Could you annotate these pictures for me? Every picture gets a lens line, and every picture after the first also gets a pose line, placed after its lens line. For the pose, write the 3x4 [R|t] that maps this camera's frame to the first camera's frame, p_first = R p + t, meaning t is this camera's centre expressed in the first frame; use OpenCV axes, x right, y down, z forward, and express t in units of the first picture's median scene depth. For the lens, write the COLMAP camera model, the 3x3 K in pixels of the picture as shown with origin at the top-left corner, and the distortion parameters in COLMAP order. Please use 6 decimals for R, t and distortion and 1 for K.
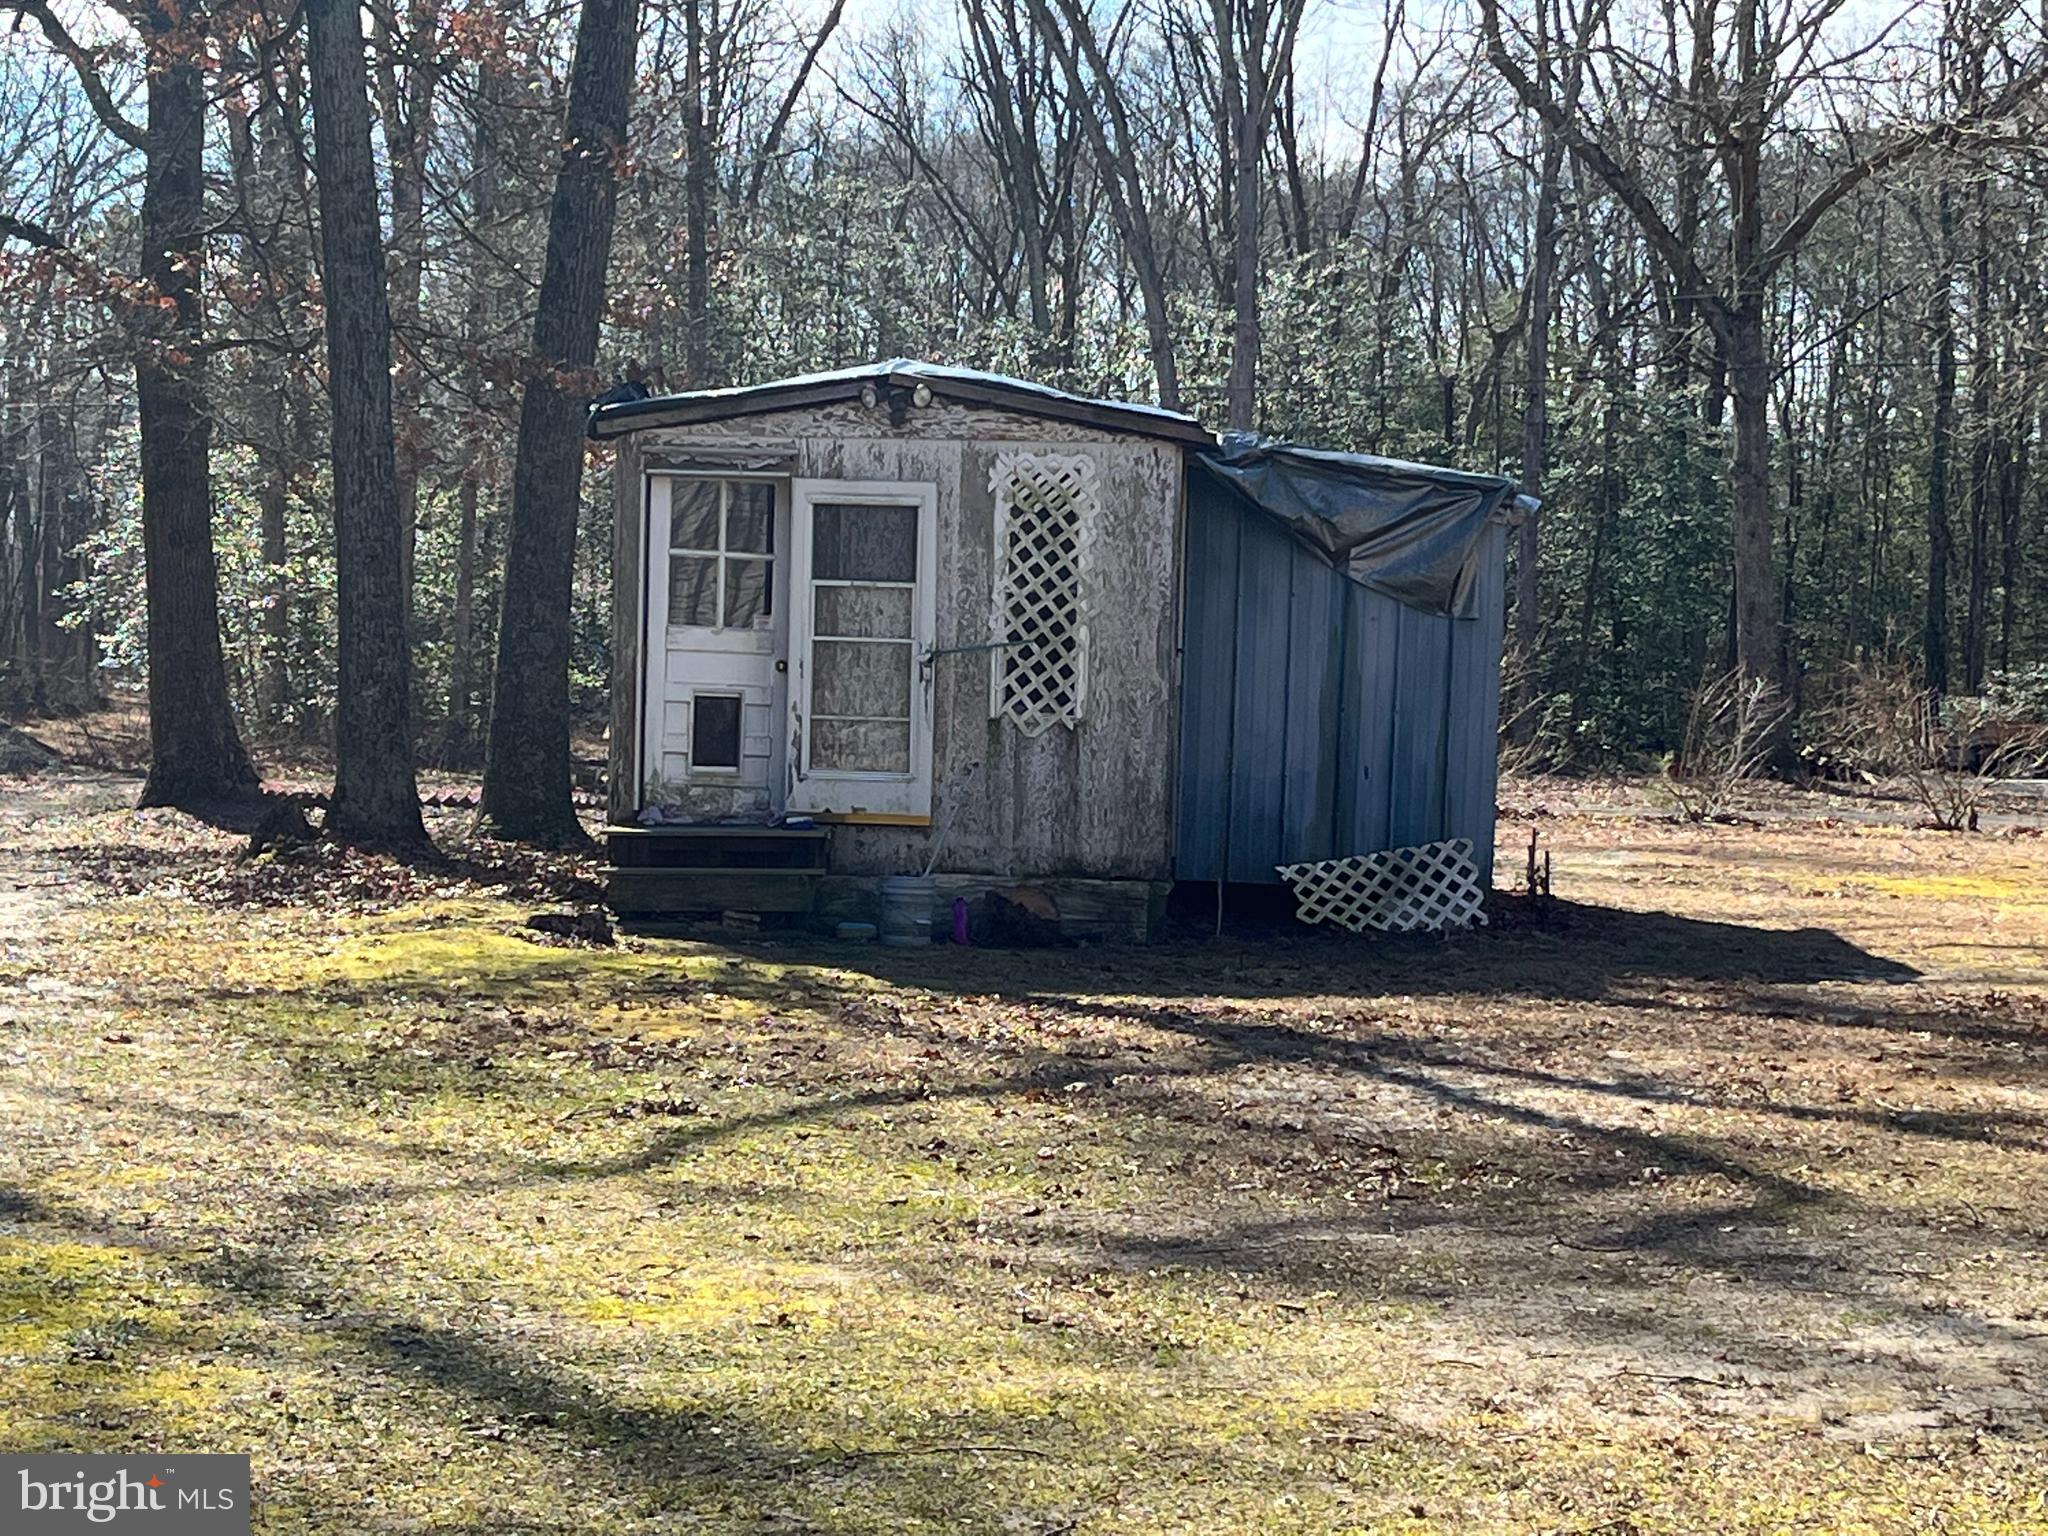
lens RADIAL K [[4118.1, 0, 1024.1], [0, 4118.1, 766.1], [0, 0, 1]] dist [-0.017710, 0.000000]
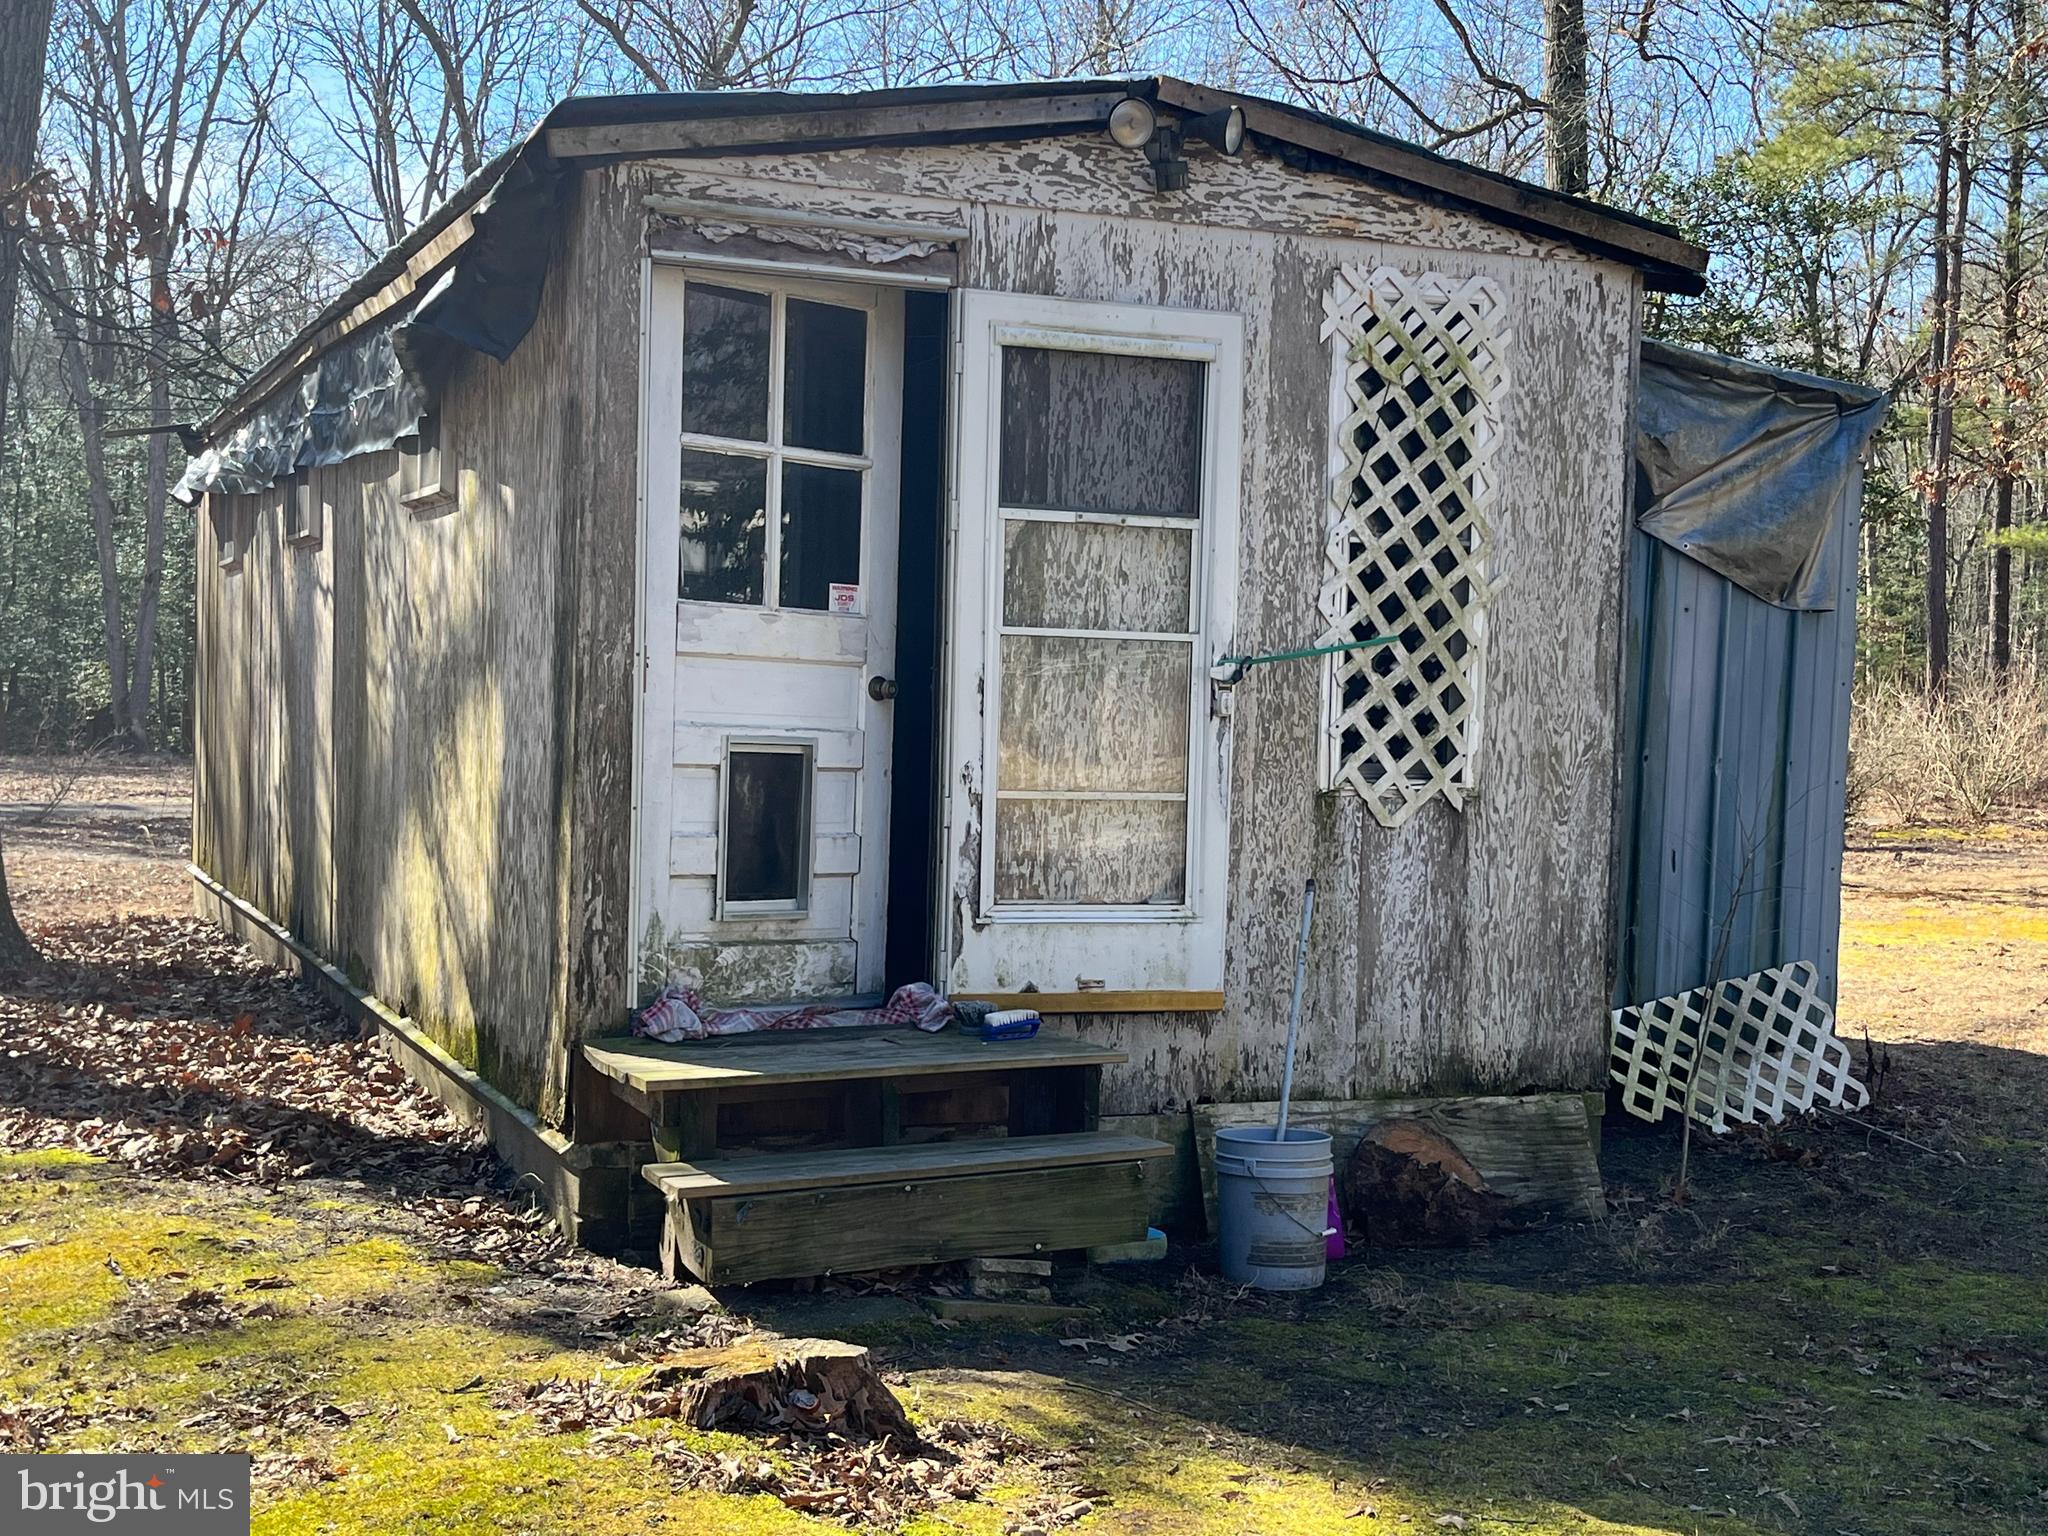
lens RADIAL K [[2512.0, 0, 1023.2], [0, 2512.0, 778.7], [0, 0, 1]] dist [0.057956, 0.000000]
pose [[0.911511, -0.015517, 0.410983, -0.168749], [0.010939, 0.999849, 0.013489, -0.017748], [-0.411131, -0.007800, 0.911543, 0.734132]]
